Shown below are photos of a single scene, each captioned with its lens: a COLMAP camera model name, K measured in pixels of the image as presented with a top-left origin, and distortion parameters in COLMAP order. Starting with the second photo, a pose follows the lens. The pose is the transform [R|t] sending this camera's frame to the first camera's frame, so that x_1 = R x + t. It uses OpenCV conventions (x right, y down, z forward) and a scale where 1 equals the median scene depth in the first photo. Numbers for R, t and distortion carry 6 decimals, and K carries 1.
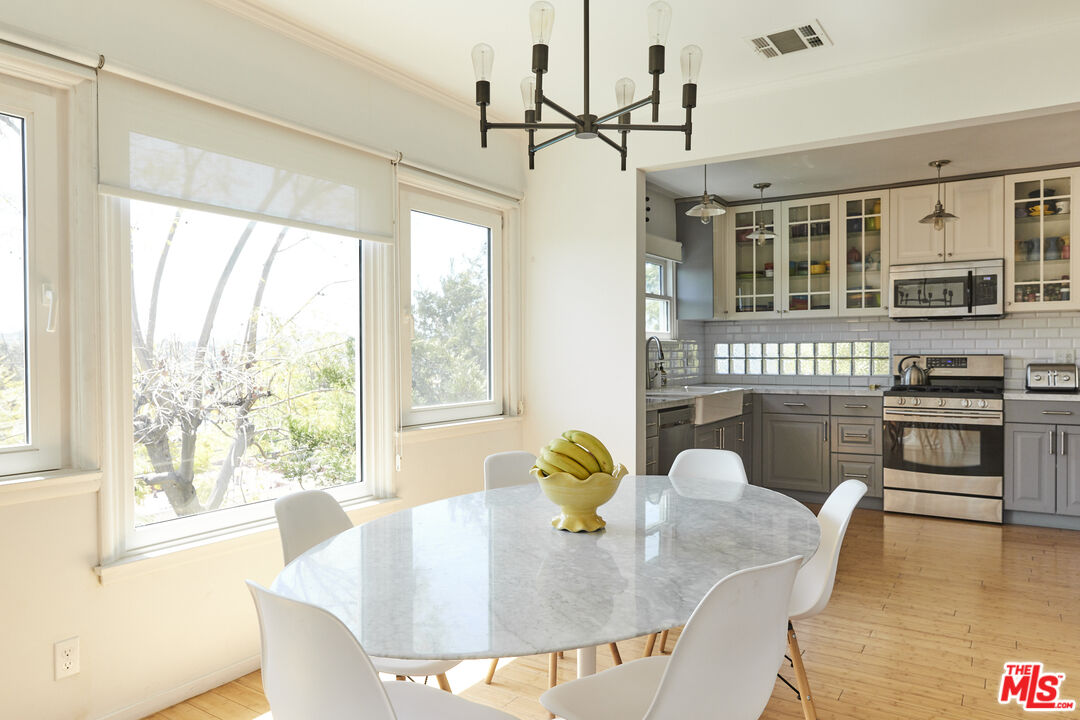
lens RADIAL K [[740.0, 0, 520.6], [0, 740.0, 360.5], [0, 0, 1]] dist [0.000978, 0.002419]
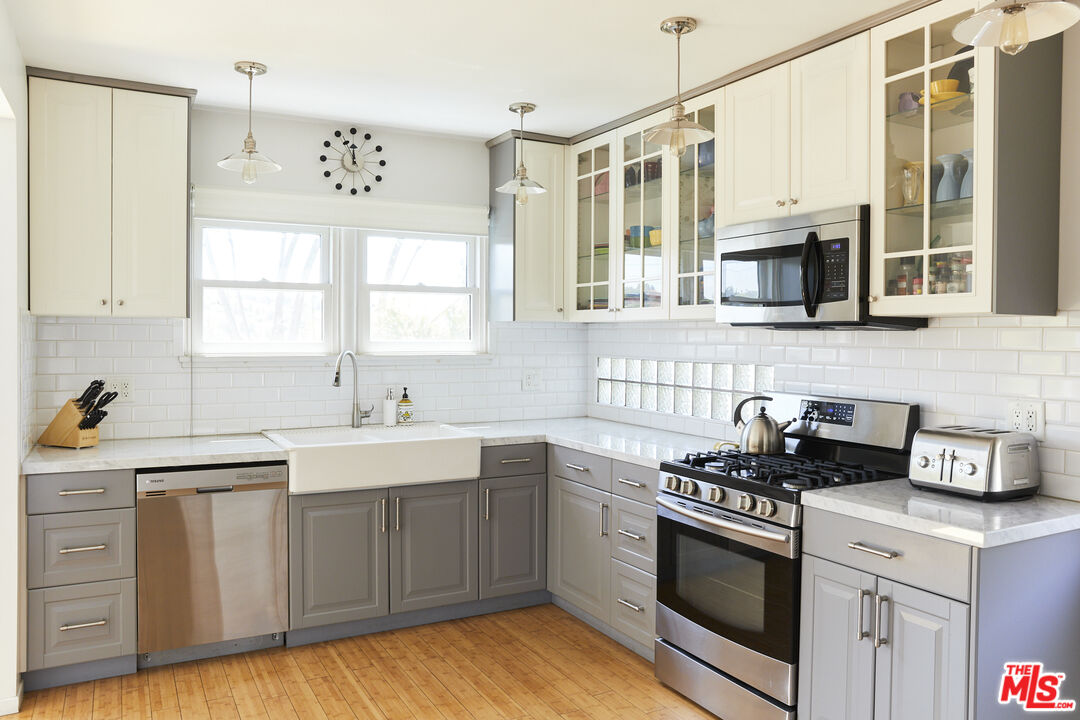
lens RADIAL K [[814.4, 0, 557.5], [0, 814.4, 330.9], [0, 0, 1]] dist [-0.009068, -0.001860]
pose [[0.885773, 0.011035, -0.463987, 0.690940], [-0.019681, 0.999711, -0.013796, -0.043117], [0.463701, 0.021351, 0.885735, 0.430800]]
